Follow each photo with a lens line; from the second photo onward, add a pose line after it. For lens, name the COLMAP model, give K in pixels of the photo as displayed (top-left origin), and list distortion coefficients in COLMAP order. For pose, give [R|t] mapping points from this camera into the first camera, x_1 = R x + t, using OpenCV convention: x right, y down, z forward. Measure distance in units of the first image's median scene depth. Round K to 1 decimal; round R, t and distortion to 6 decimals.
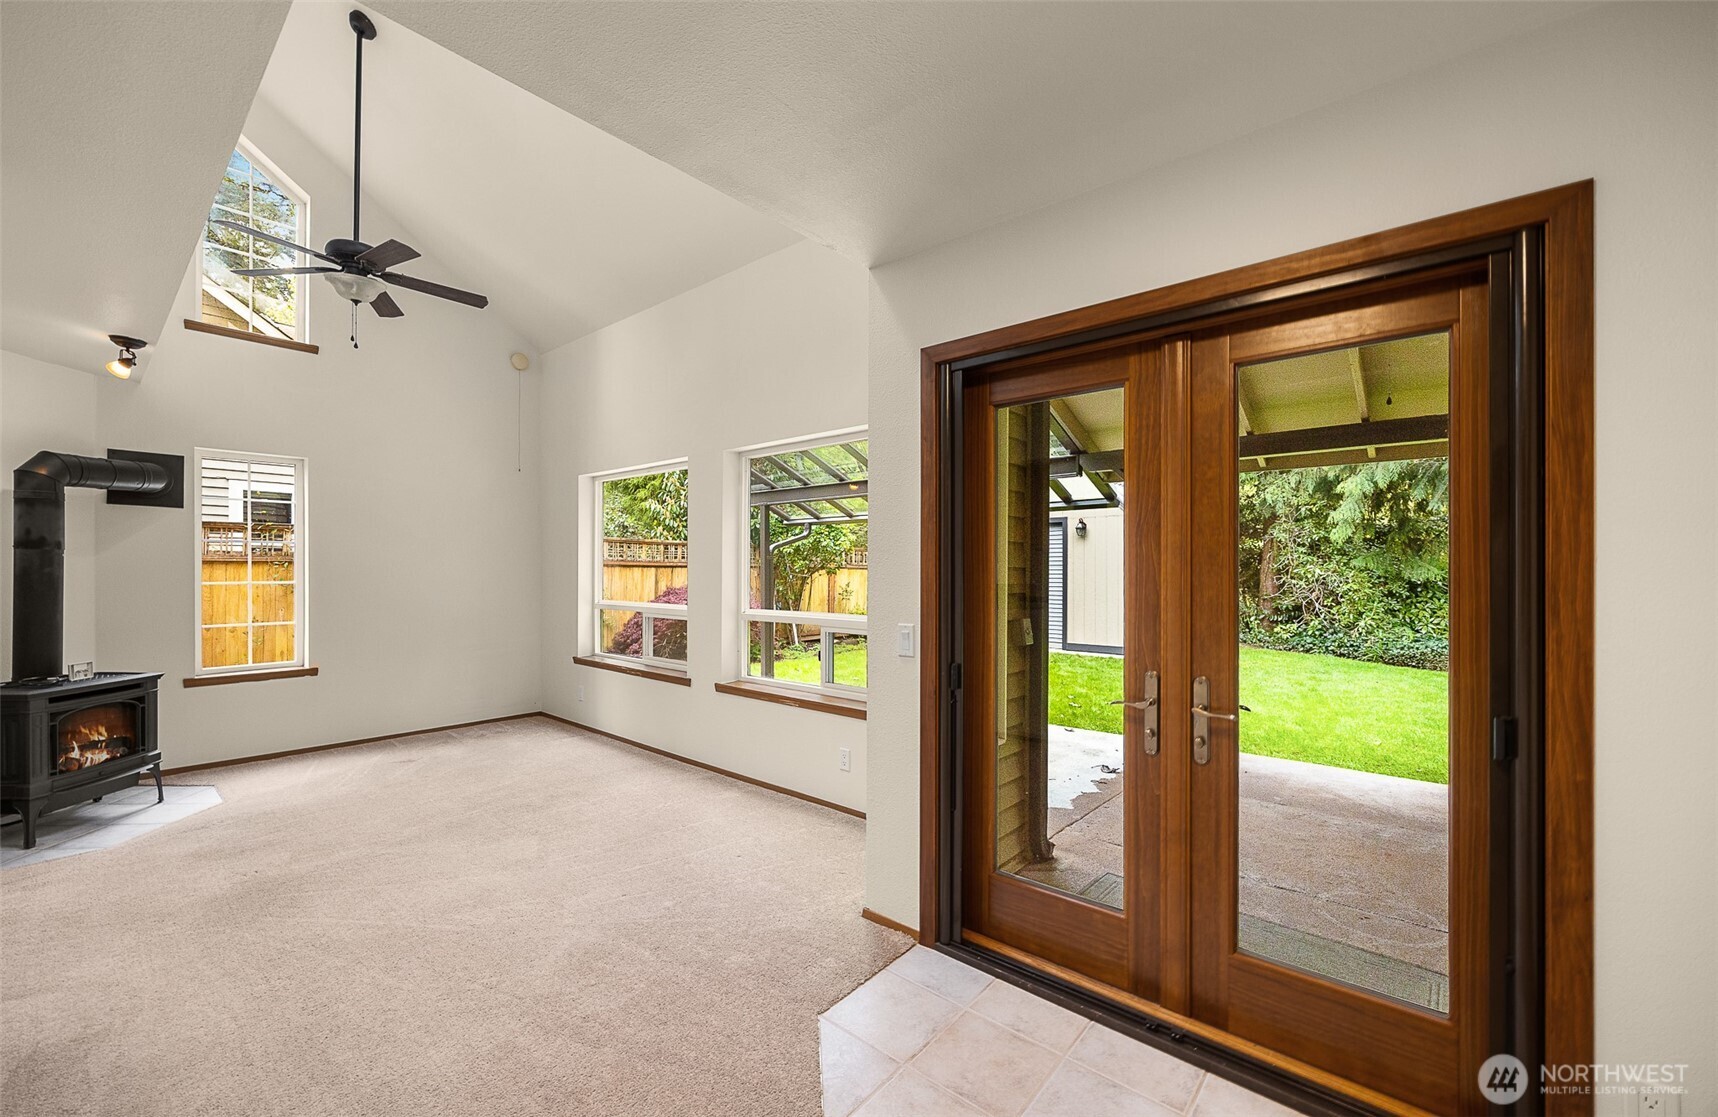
lens RADIAL K [[697.1, 0, 863.2], [0, 697.1, 569.5], [0, 0, 1]] dist [0.000742, 0.000063]
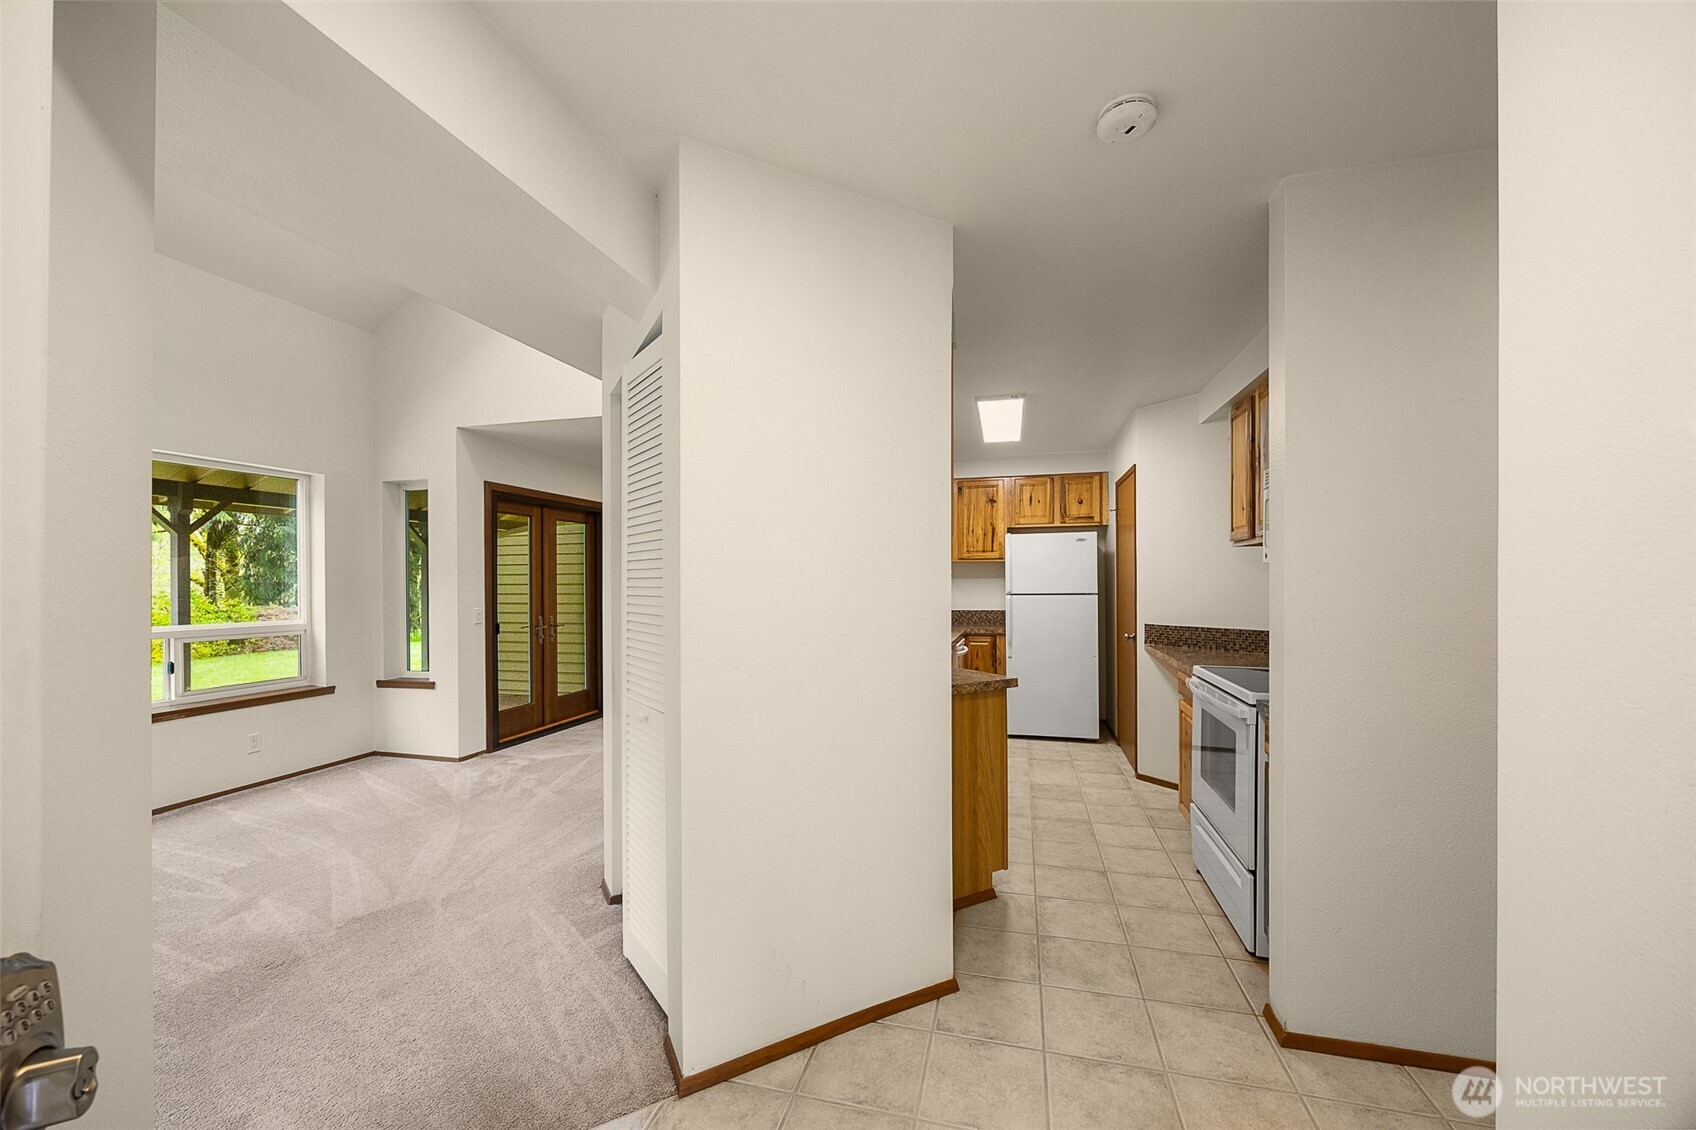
lens RADIAL K [[657.9, 0, 843.3], [0, 657.9, 578.7], [0, 0, 1]] dist [-0.002579, 0.000168]
pose [[-0.413843, -0.000947, 0.910348, -1.535029], [0.000292, 0.999999, 0.001173, -0.010199], [-0.910348, 0.000751, -0.413842, 0.571948]]
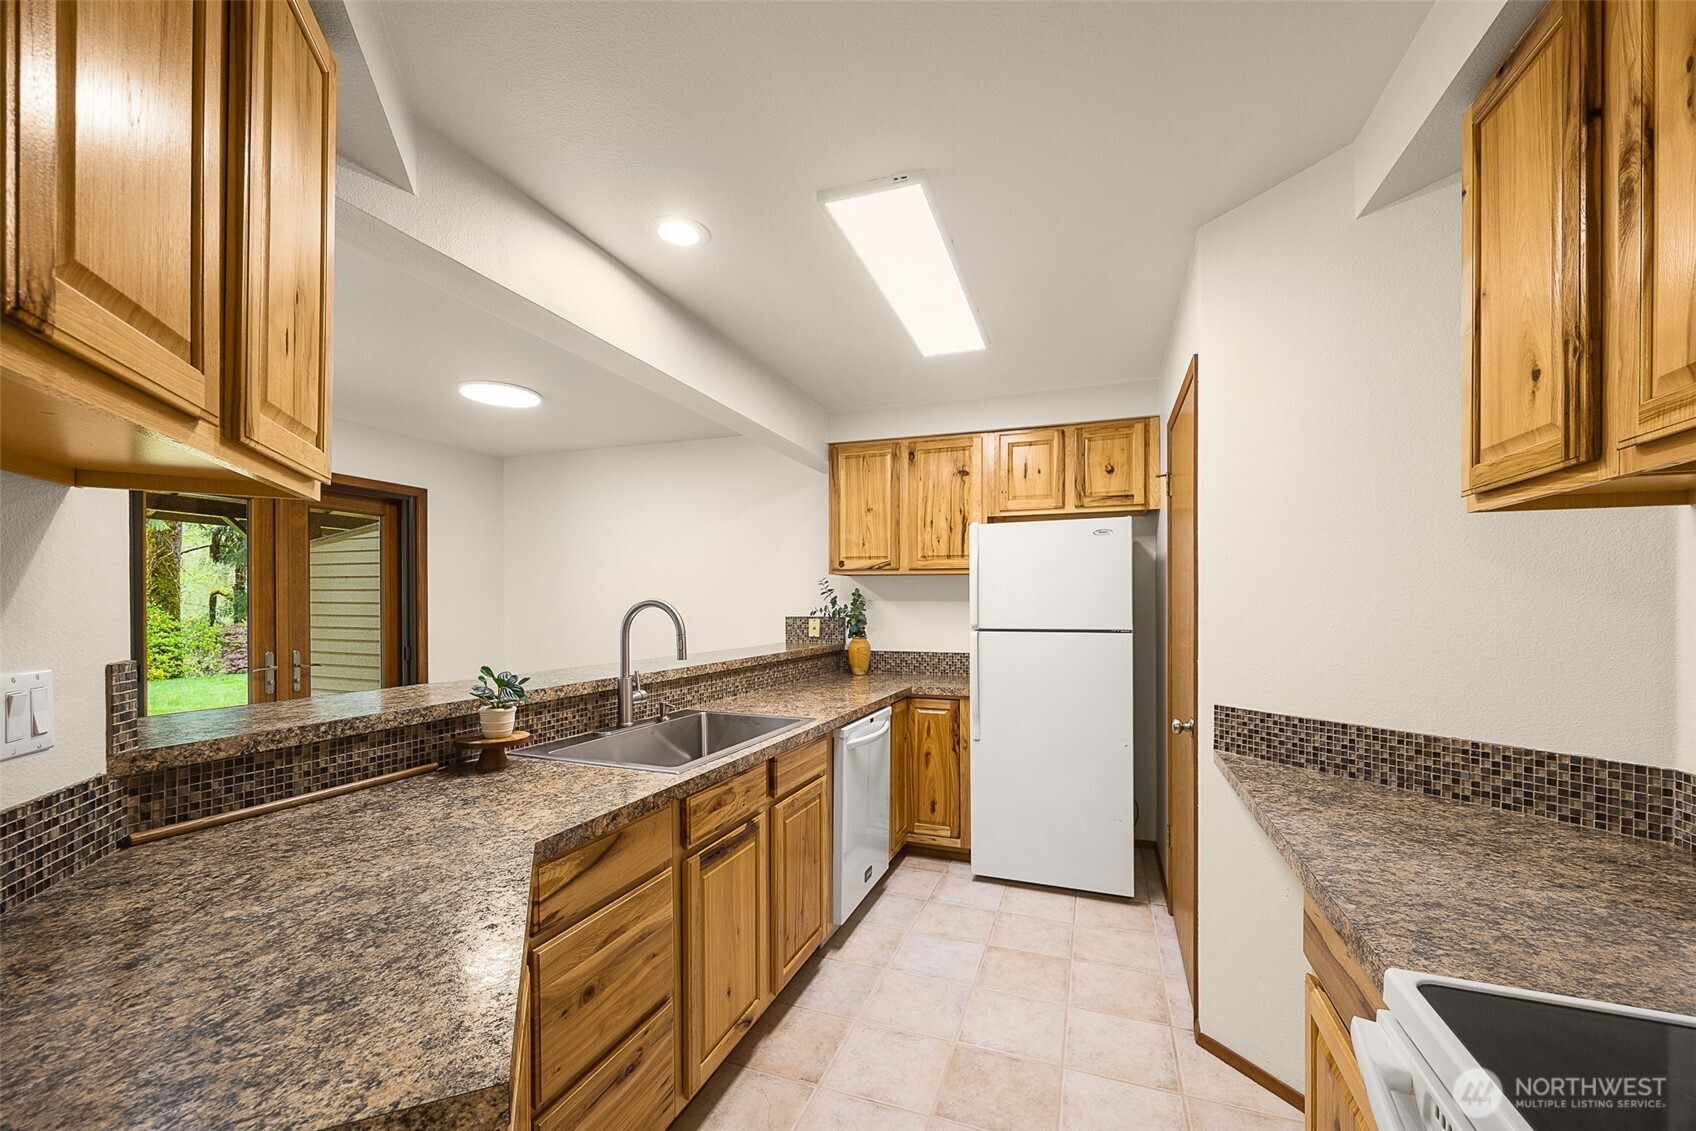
lens RADIAL K [[678.6, 0, 854.3], [0, 678.6, 594.5], [0, 0, 1]] dist [-0.003195, -0.000337]
pose [[-0.331974, 0.004988, 0.943275, -1.103072], [-0.010881, 0.999899, -0.009116, -0.007699], [-0.943226, -0.013290, -0.331886, 0.046698]]
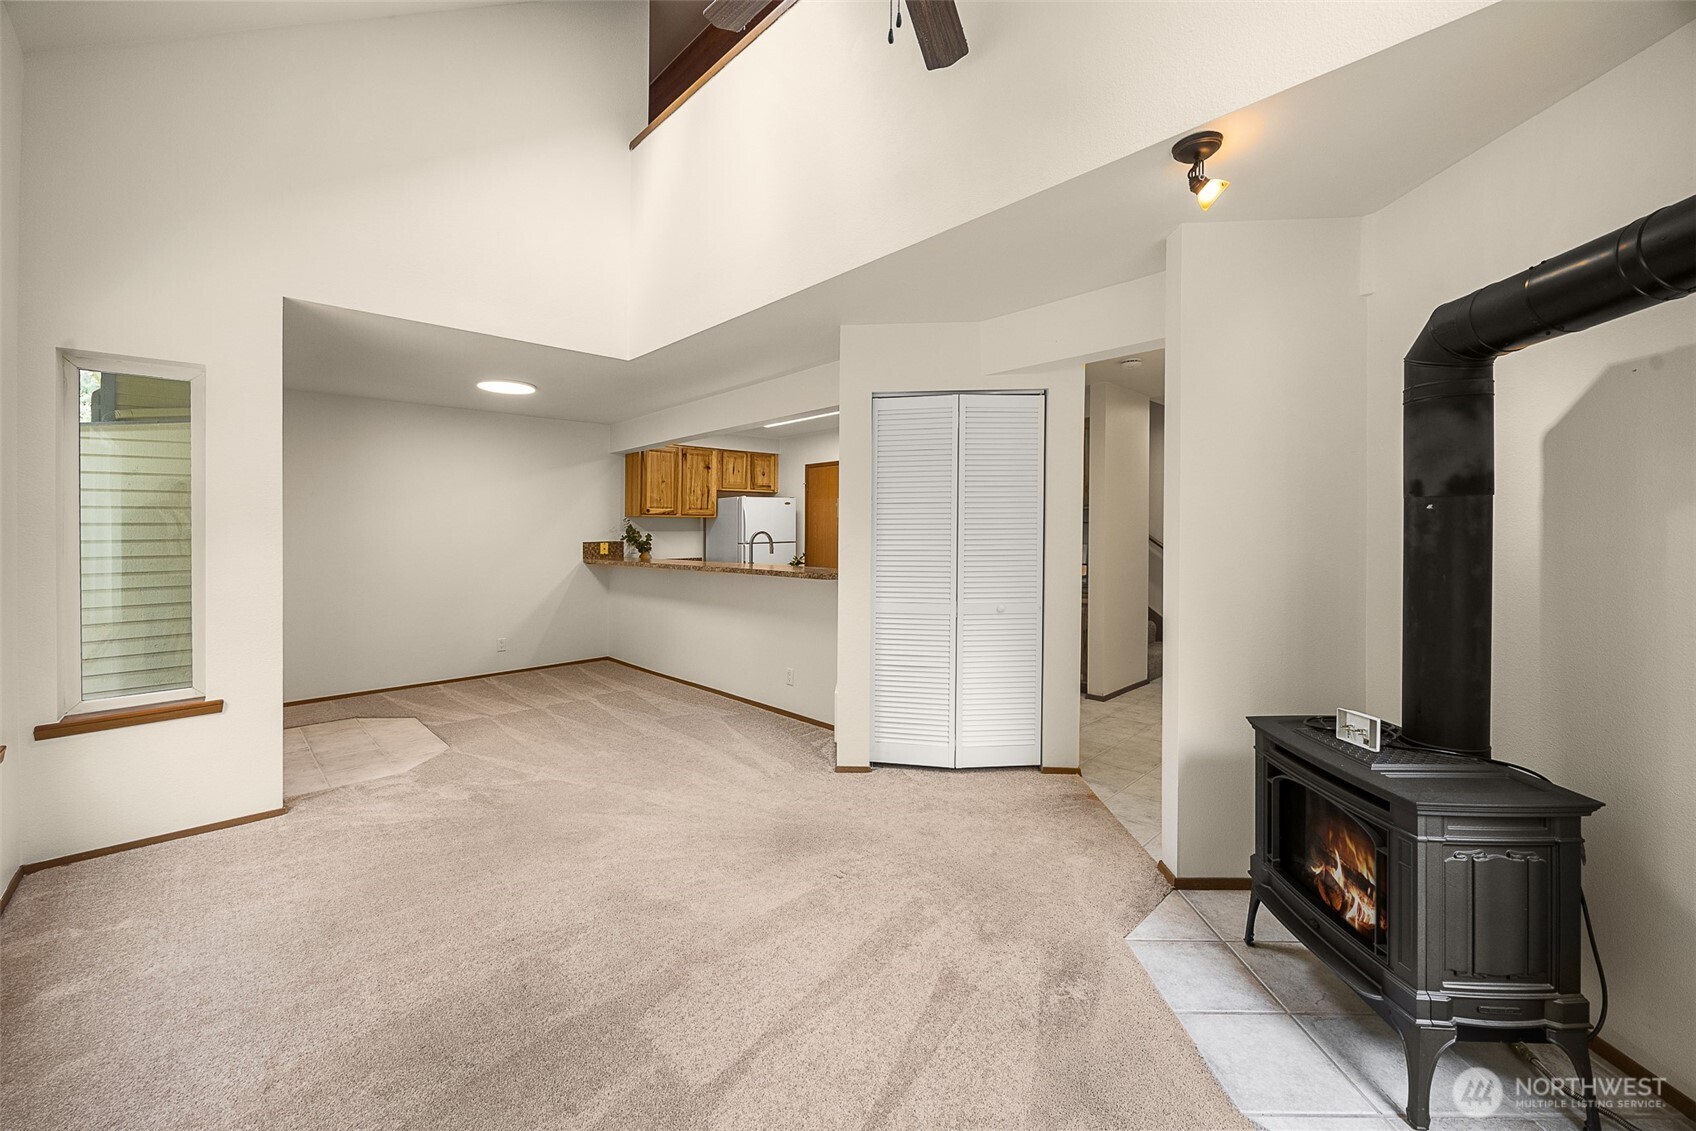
lens RADIAL K [[681.3, 0, 841.2], [0, 681.3, 528.9], [0, 0, 1]] dist [-0.000555, 0.000098]
pose [[-0.995689, 0.002242, 0.092723, -0.793793], [0.001864, 0.999990, -0.004160, -0.005550], [-0.092731, -0.003969, -0.995683, 1.573327]]
